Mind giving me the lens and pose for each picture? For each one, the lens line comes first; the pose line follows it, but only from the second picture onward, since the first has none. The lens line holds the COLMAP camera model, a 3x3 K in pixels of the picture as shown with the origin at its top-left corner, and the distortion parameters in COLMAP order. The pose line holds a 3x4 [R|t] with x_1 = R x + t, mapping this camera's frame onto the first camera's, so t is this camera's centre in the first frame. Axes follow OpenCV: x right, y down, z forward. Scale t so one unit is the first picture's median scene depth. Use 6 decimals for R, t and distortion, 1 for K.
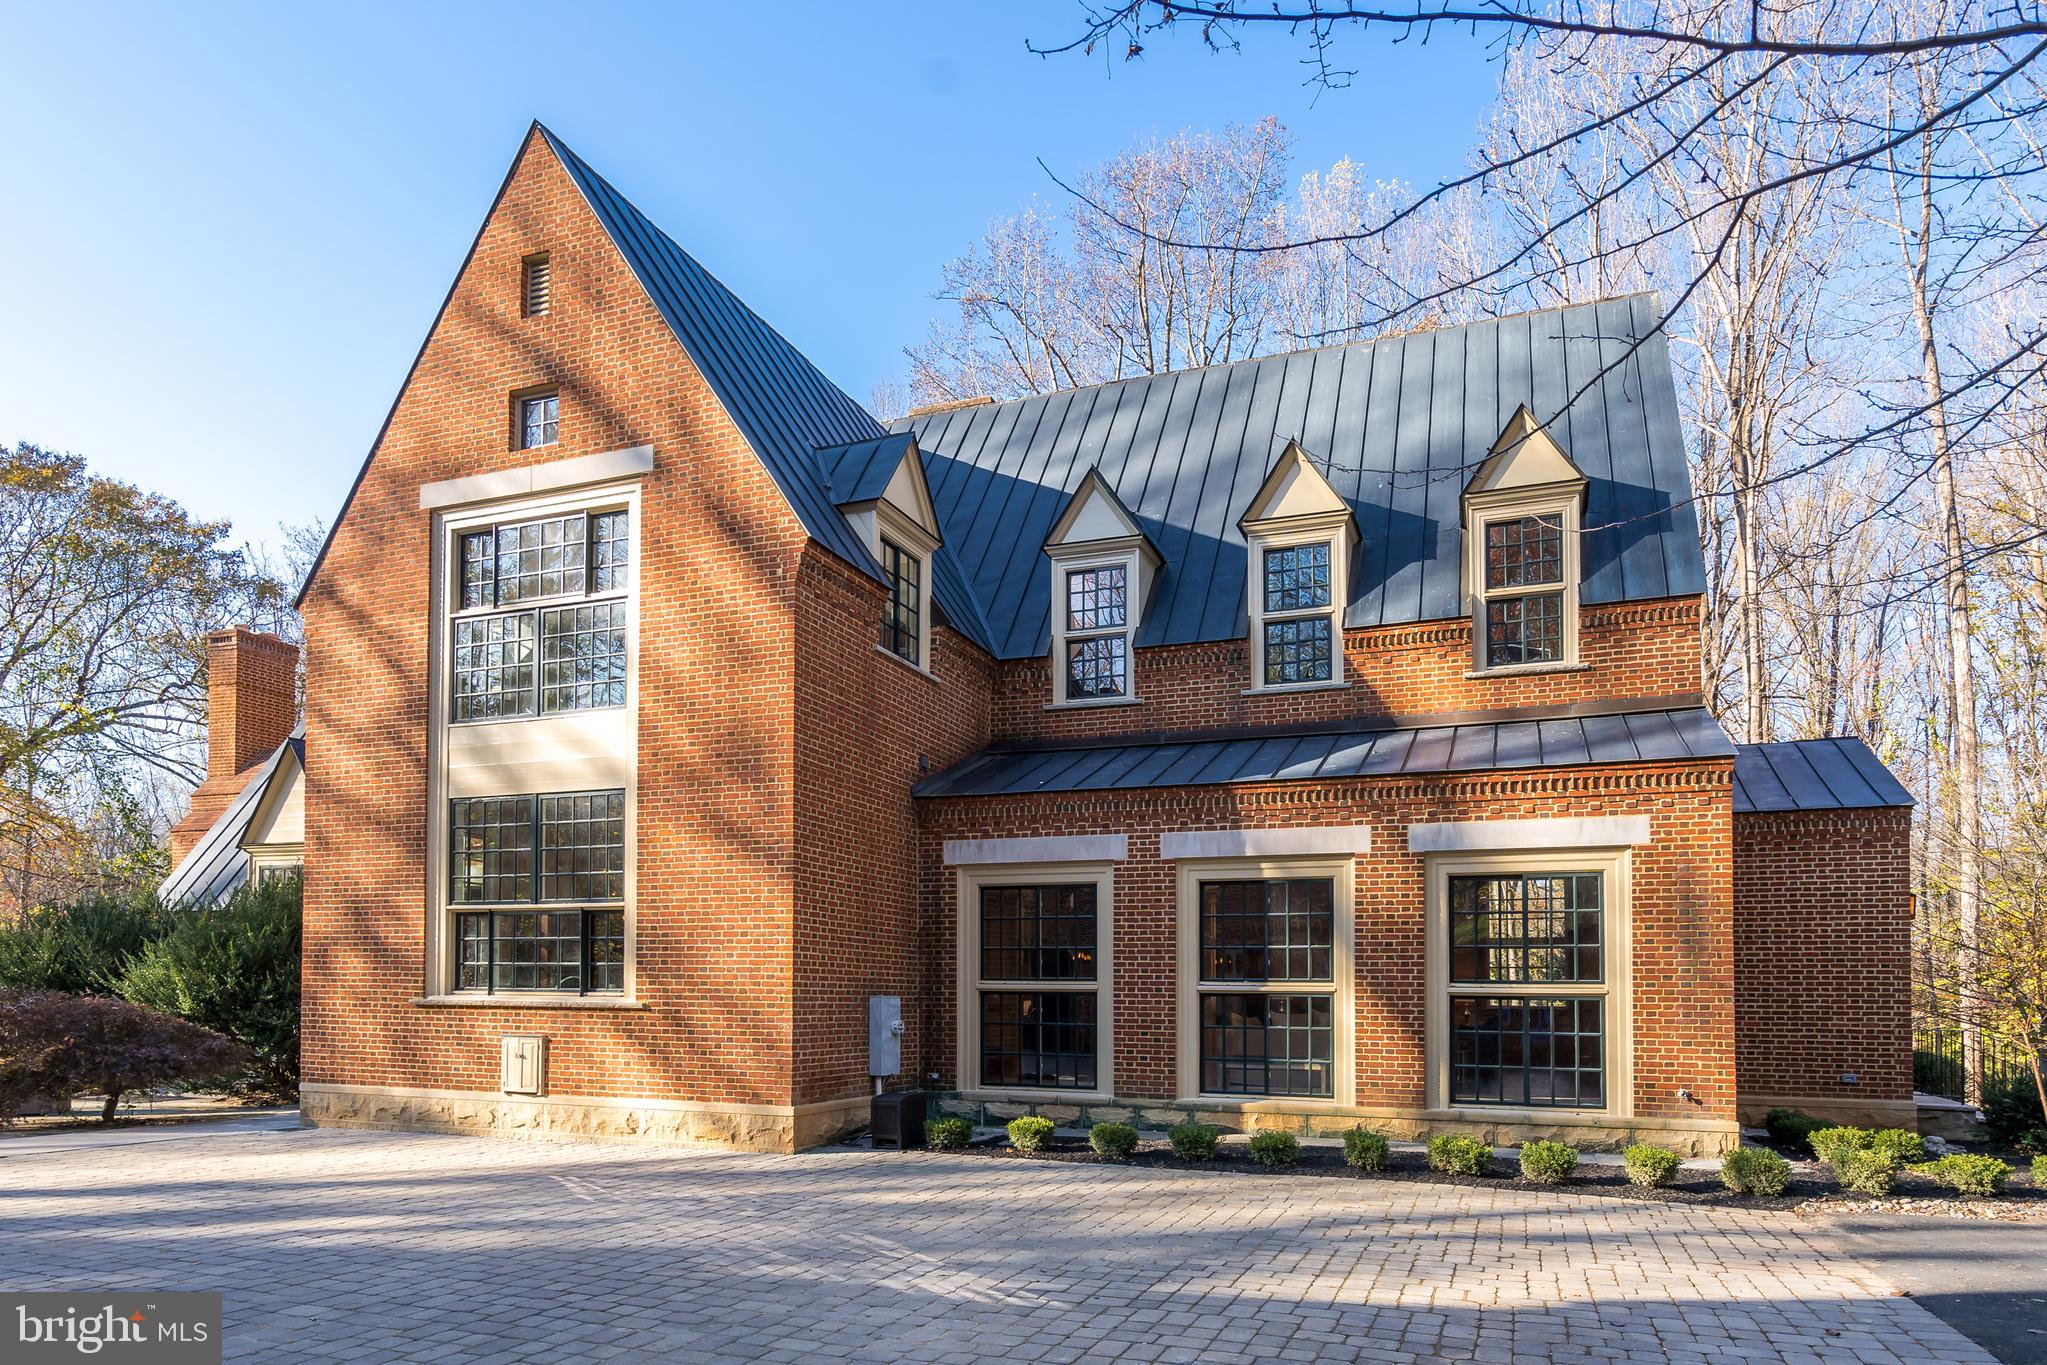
lens RADIAL K [[1240.1, 0, 1100.5], [0, 1240.1, 822.8], [0, 0, 1]] dist [-0.017641, 0.021577]
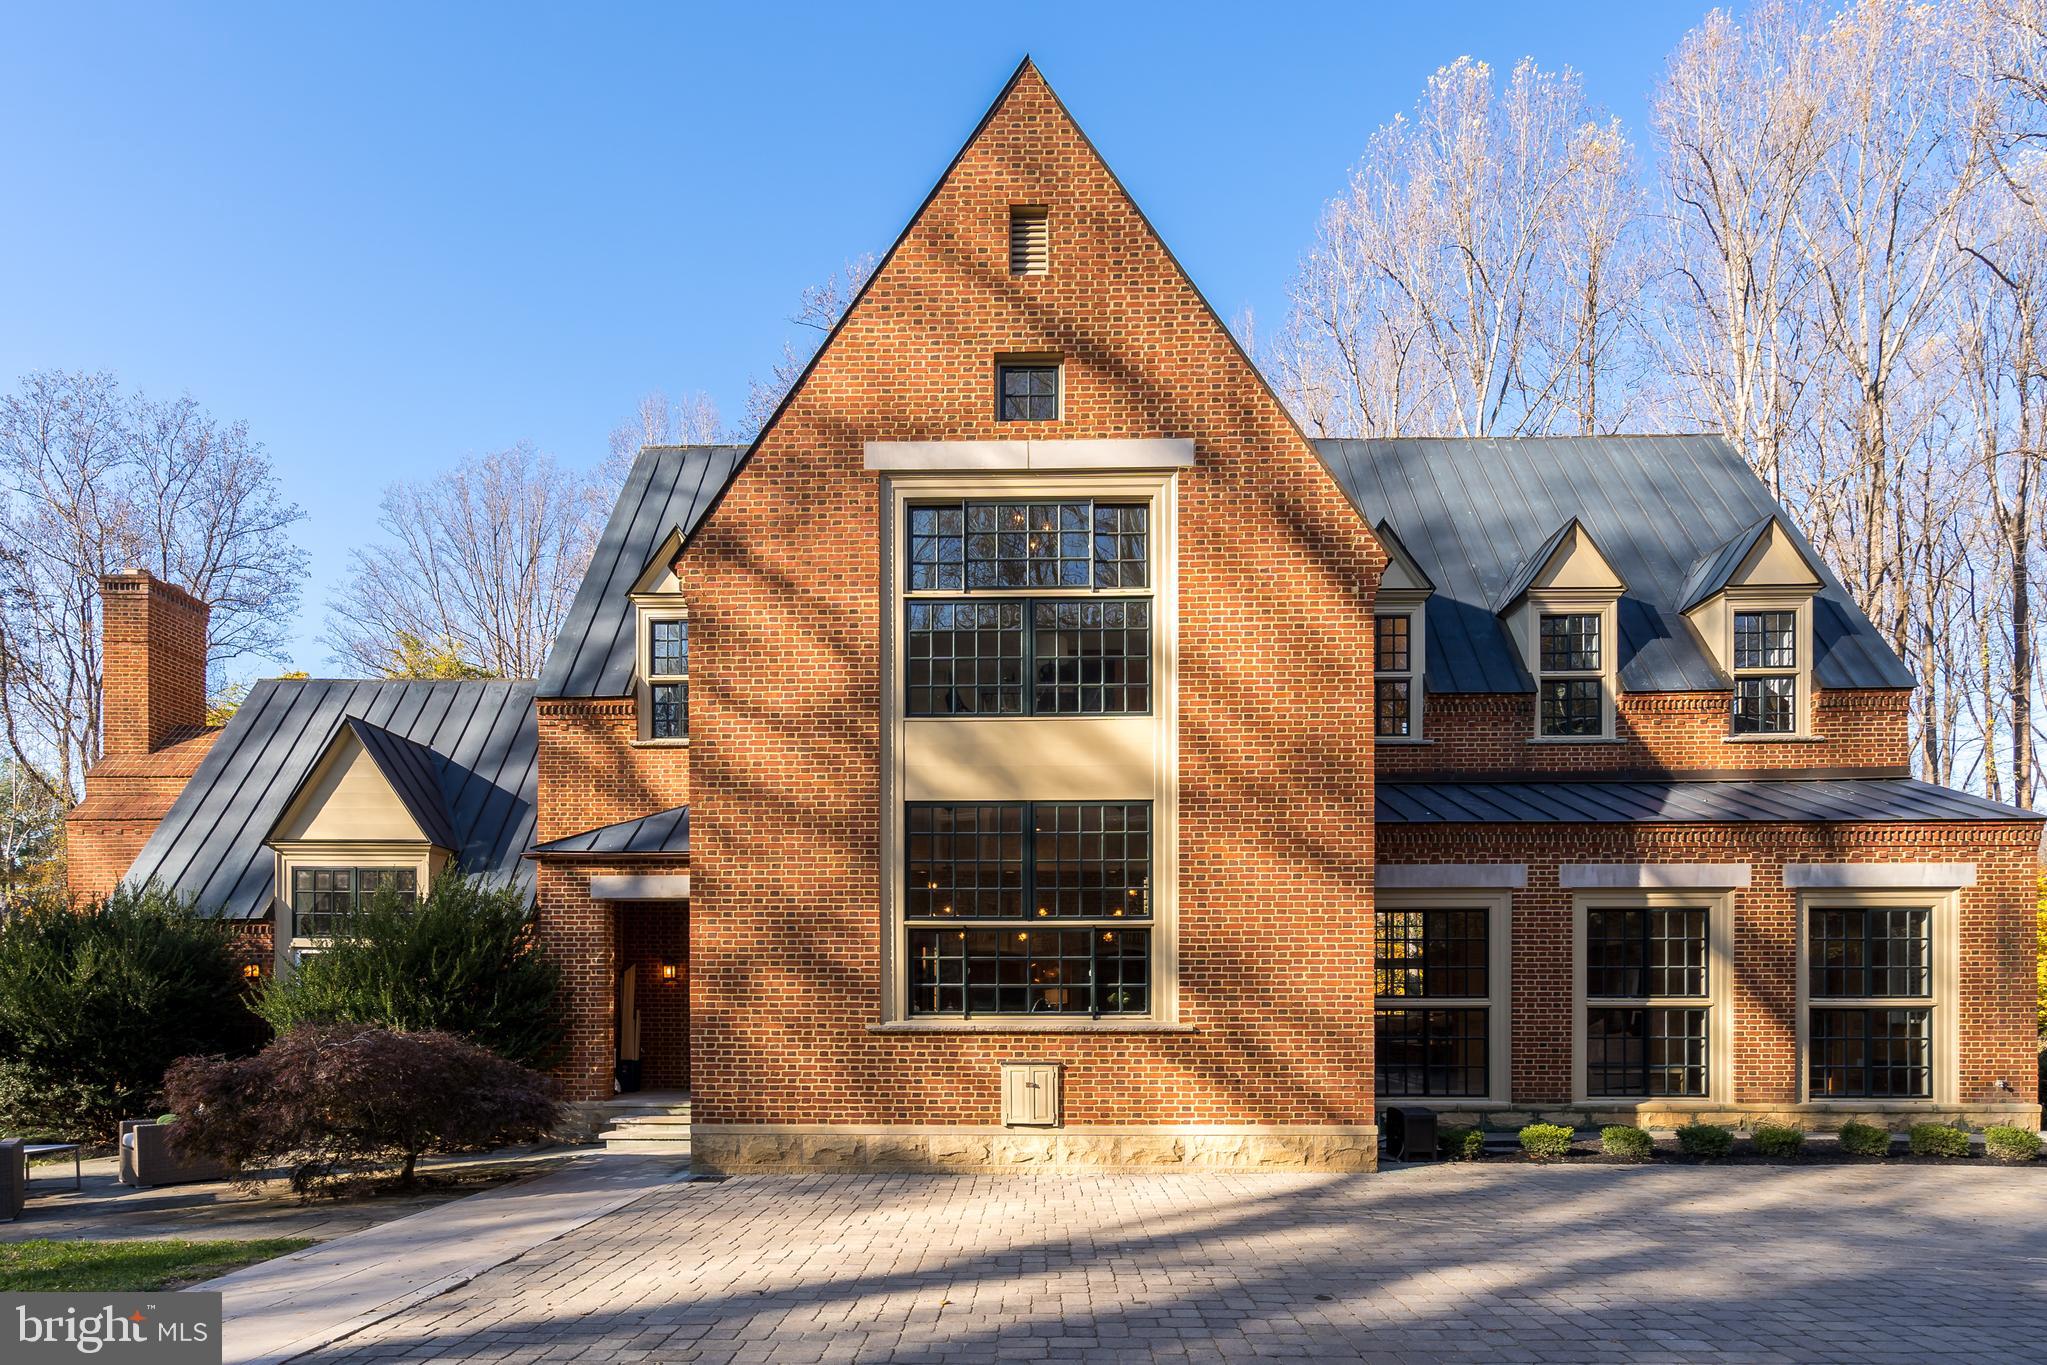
lens RADIAL K [[1104.4, 0, 1131.9], [0, 1104.4, 885.4], [0, 0, 1]] dist [-0.002821, 0.001115]
pose [[0.945841, 0.024910, 0.323672, -0.649469], [-0.034464, 0.999122, 0.023819, 0.017267], [-0.322795, -0.033684, 0.945869, 0.196142]]
